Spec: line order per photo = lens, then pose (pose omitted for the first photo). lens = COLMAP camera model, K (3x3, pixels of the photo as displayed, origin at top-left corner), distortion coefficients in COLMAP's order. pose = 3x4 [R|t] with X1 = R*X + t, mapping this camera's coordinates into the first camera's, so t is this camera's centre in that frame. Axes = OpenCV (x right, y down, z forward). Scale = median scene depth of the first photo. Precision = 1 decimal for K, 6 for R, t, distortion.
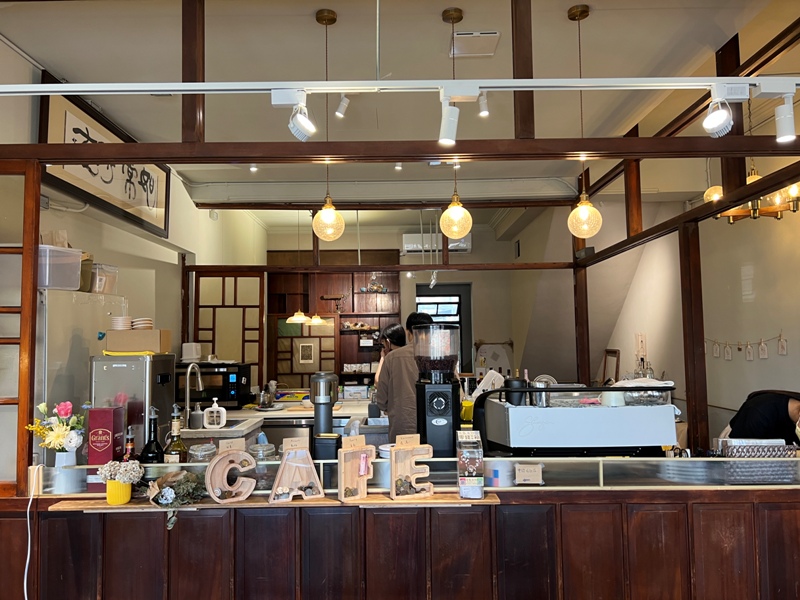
lens RADIAL K [[604.6, 0, 395.1], [0, 604.6, 302.7], [0, 0, 1]] dist [0.028878, -0.027105]
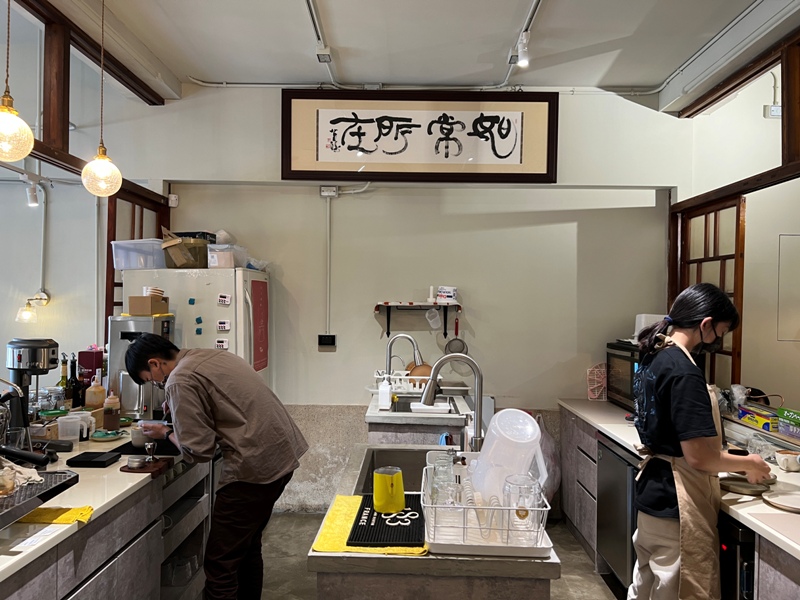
lens RADIAL K [[604.6, 0, 390.5], [0, 604.6, 315.3], [0, 0, 1]] dist [0.028878, -0.027105]
pose [[-0.024598, 0.026102, -0.999357, 0.851690], [0.045191, 0.998666, 0.024972, 0.076591], [0.998675, -0.044548, -0.025745, 1.545089]]
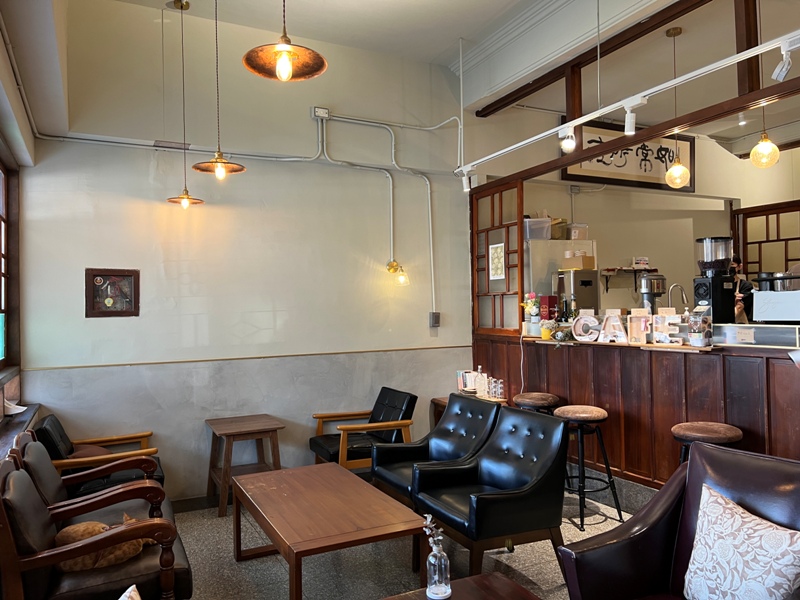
lens RADIAL K [[604.6, 0, 392.2], [0, 604.6, 305.6], [0, 0, 1]] dist [0.028878, -0.027105]
pose [[0.440800, -0.002703, -0.897601, 0.974141], [0.069885, 0.997063, 0.031317, 0.093395], [0.894881, -0.076533, 0.439695, -0.311457]]
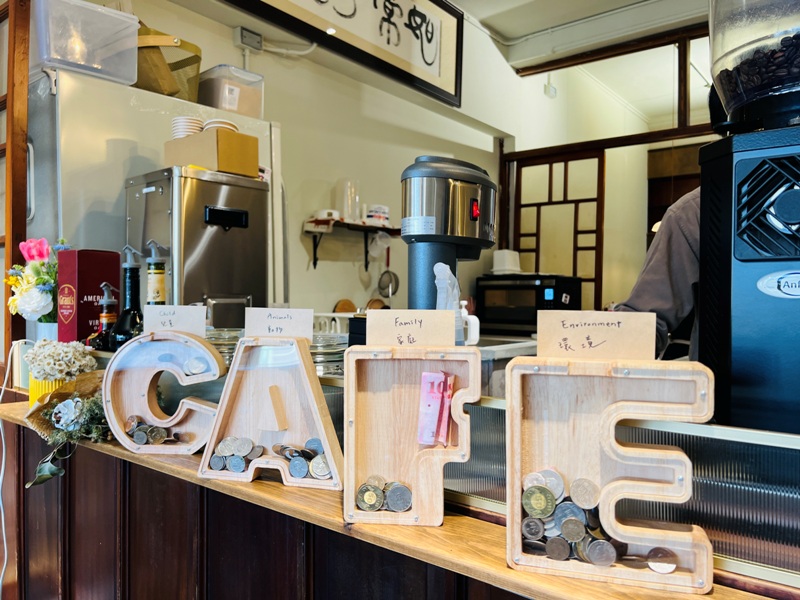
lens RADIAL K [[604.6, 0, 396.1], [0, 604.6, 306.6], [0, 0, 1]] dist [0.028878, -0.027105]
pose [[0.781789, 0.028751, -0.622879, 0.090511], [0.023137, 0.996911, 0.075056, 0.166244], [0.623113, -0.073090, 0.778709, 0.648737]]
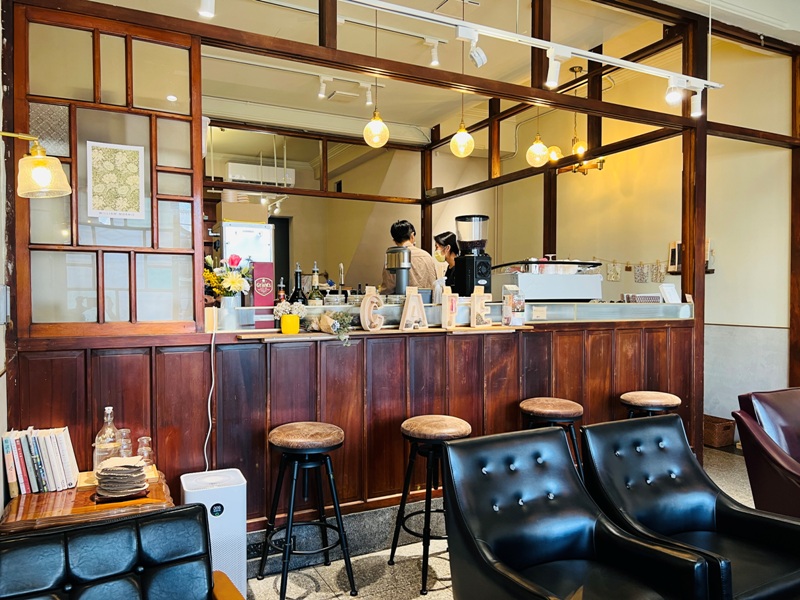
lens RADIAL K [[604.6, 0, 402.7], [0, 604.6, 316.9], [0, 0, 1]] dist [0.028878, -0.027105]
pose [[0.893437, -0.005512, 0.449155, -0.675300], [-0.038874, 0.995224, 0.089541, 0.142981], [-0.447504, -0.097459, 0.888956, -0.188898]]
